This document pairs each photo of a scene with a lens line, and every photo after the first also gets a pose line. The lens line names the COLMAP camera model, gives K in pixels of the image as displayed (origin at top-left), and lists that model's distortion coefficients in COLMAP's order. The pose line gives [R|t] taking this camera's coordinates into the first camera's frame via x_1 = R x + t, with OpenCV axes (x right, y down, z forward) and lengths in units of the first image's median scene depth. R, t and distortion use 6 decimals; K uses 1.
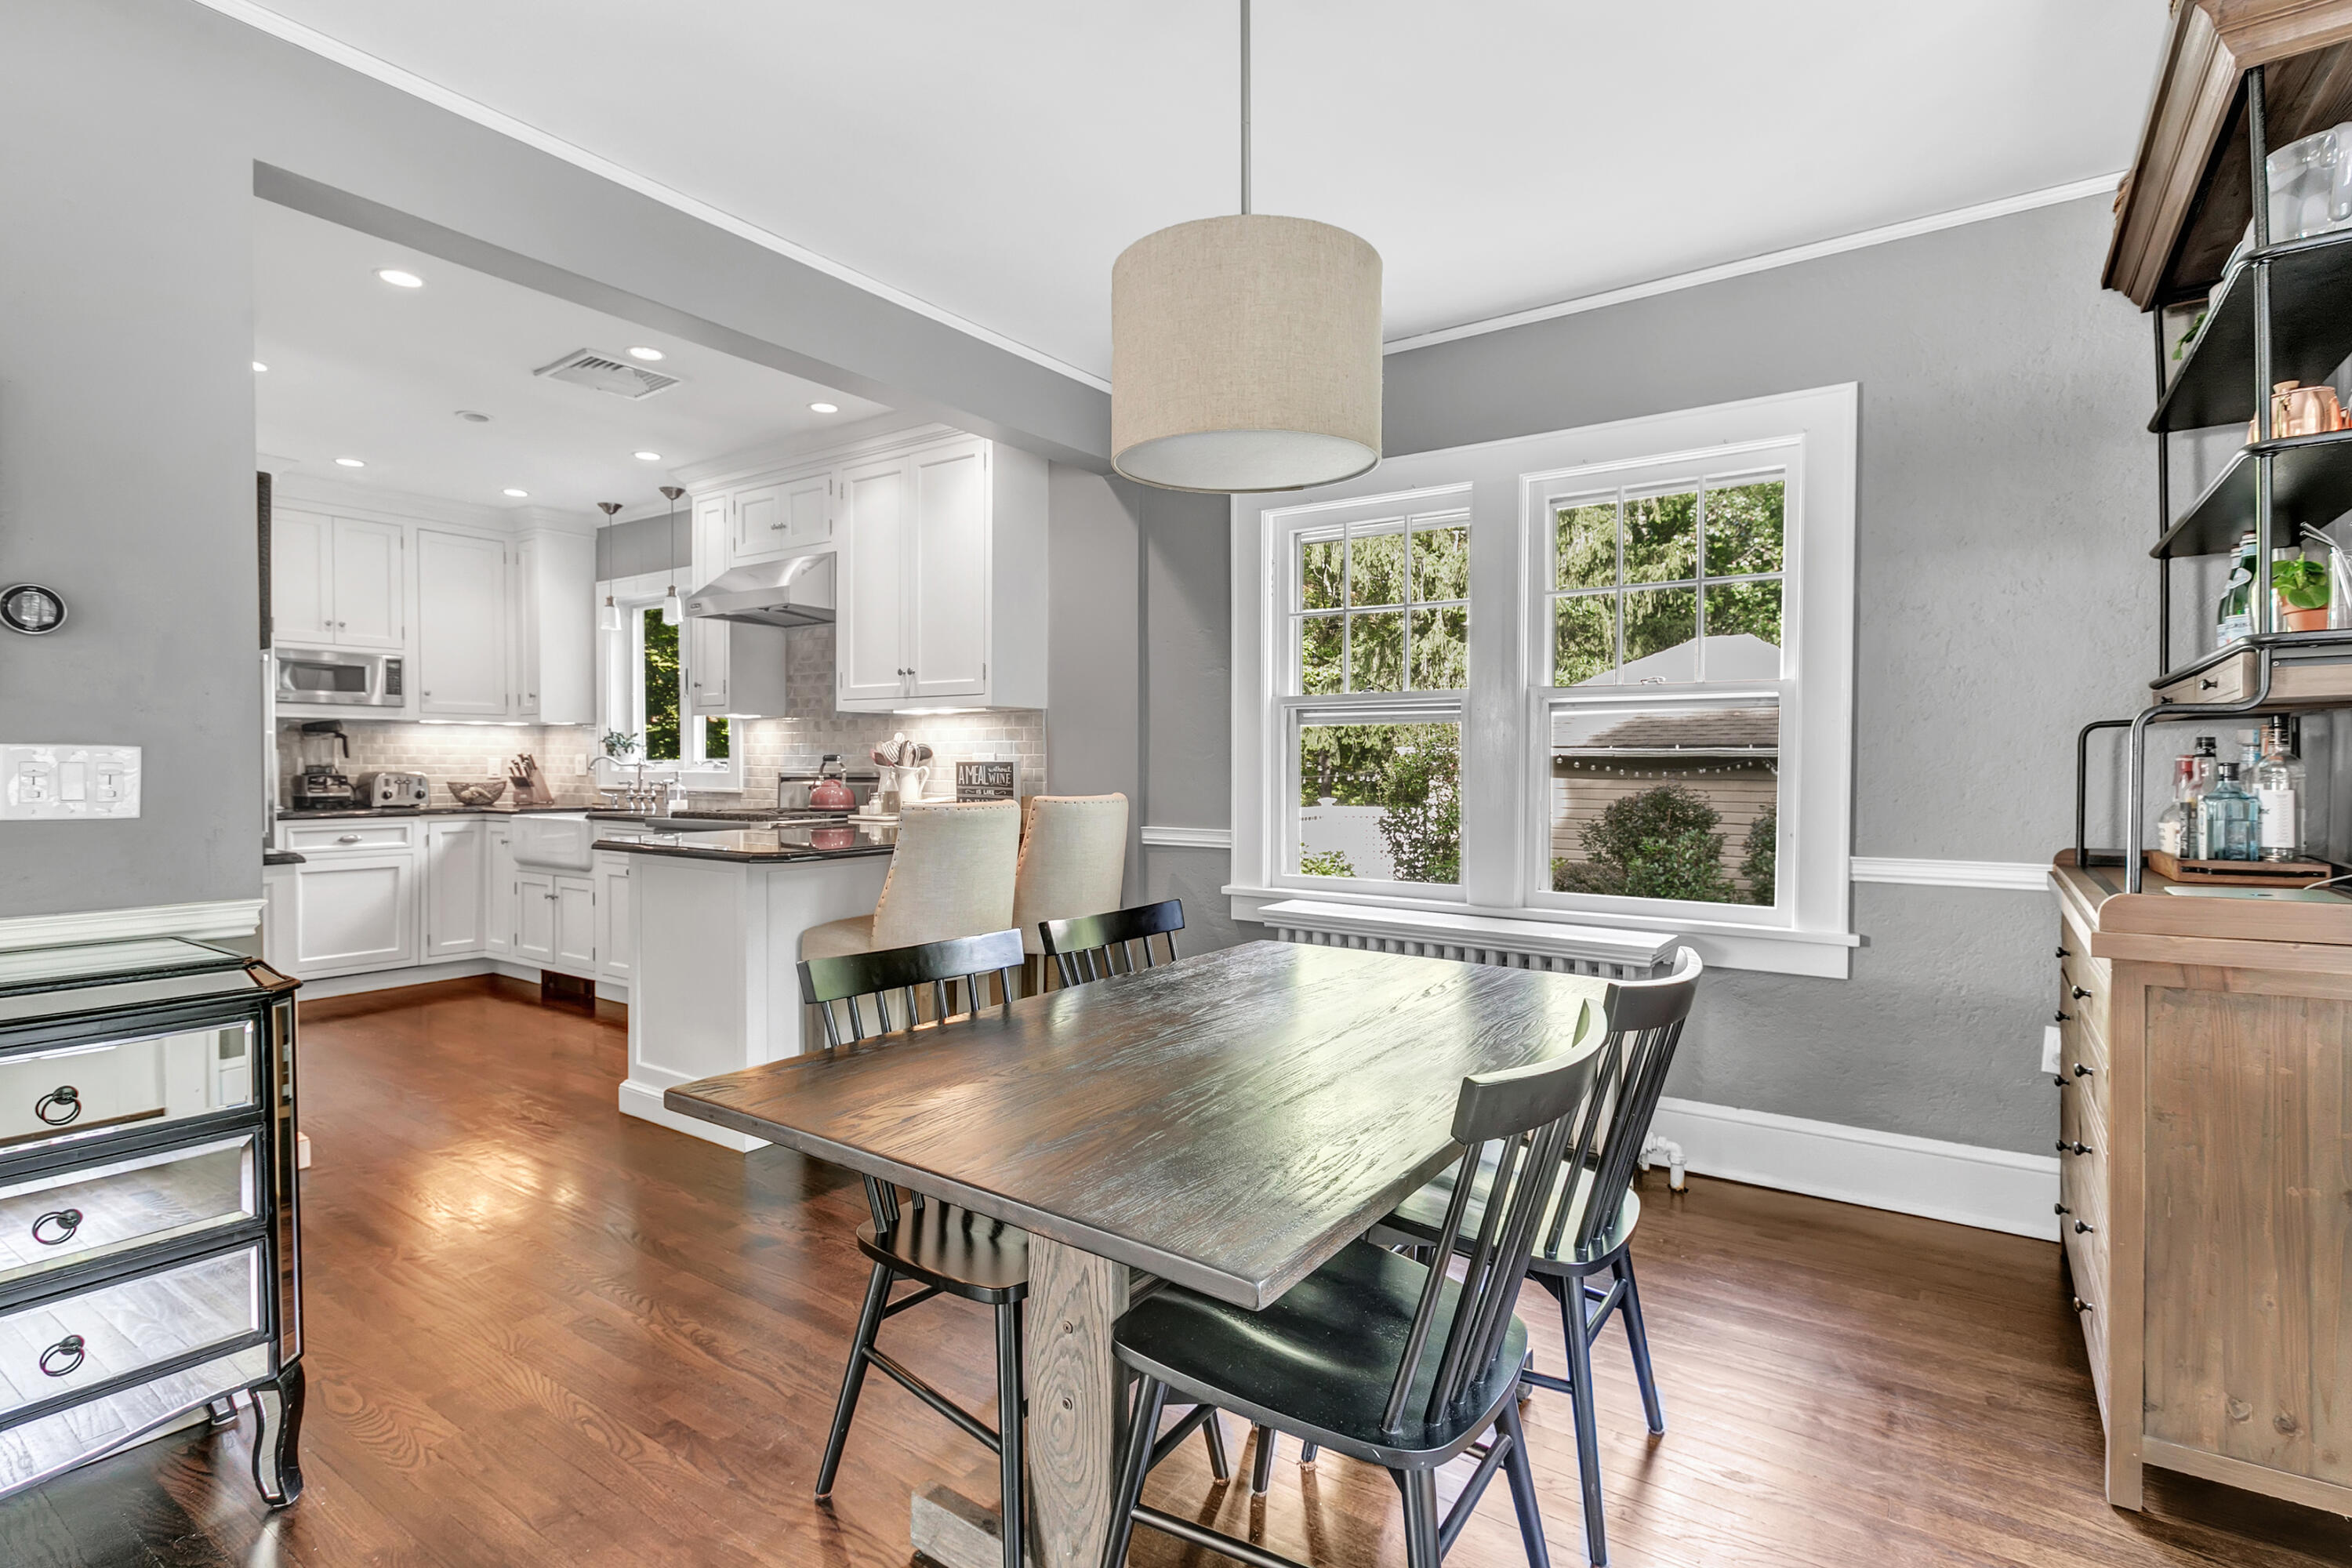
lens RADIAL K [[1097.4, 0, 1143.9], [0, 1097.4, 784.7], [0, 0, 1]] dist [0.000715, -0.000281]
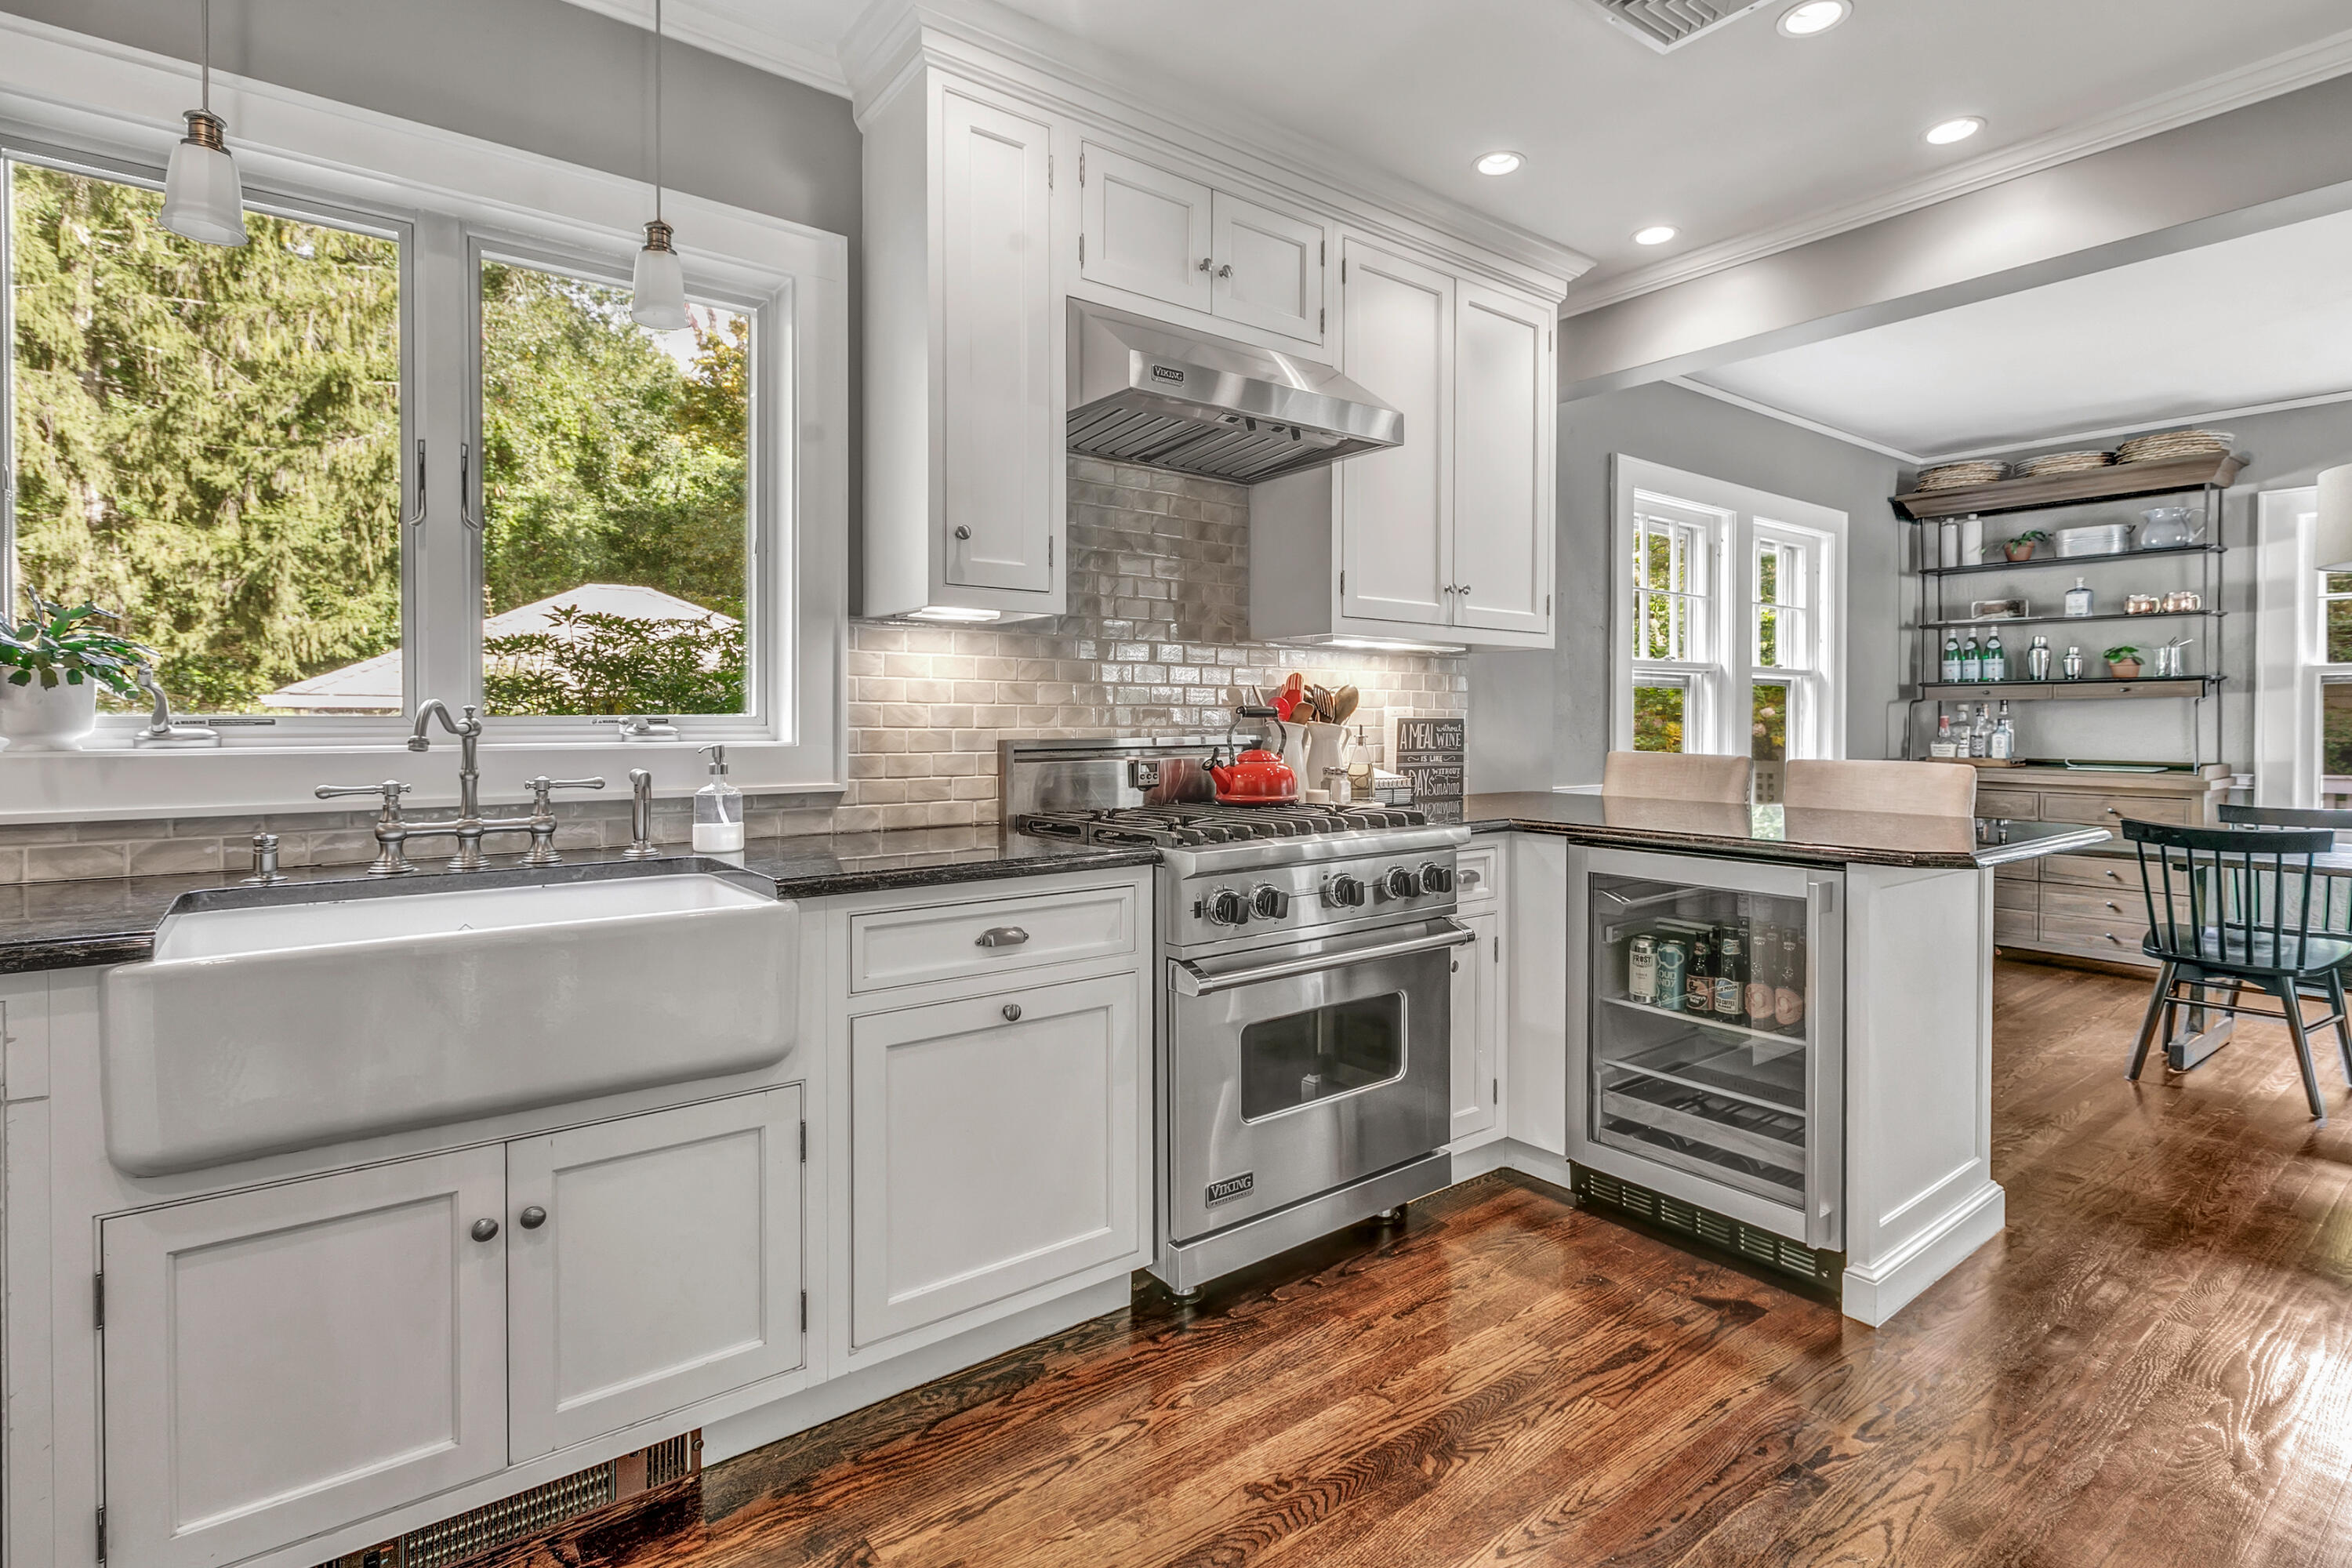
lens RADIAL K [[1097.4, 0, 1249.6], [0, 1097.4, 727.0], [0, 0, 1]] dist [0.000715, -0.000281]
pose [[0.304737, -0.012410, 0.952356, -0.787087], [0.017055, 0.999826, 0.007571, -0.019736], [-0.952284, 0.013936, 0.304896, 0.799333]]
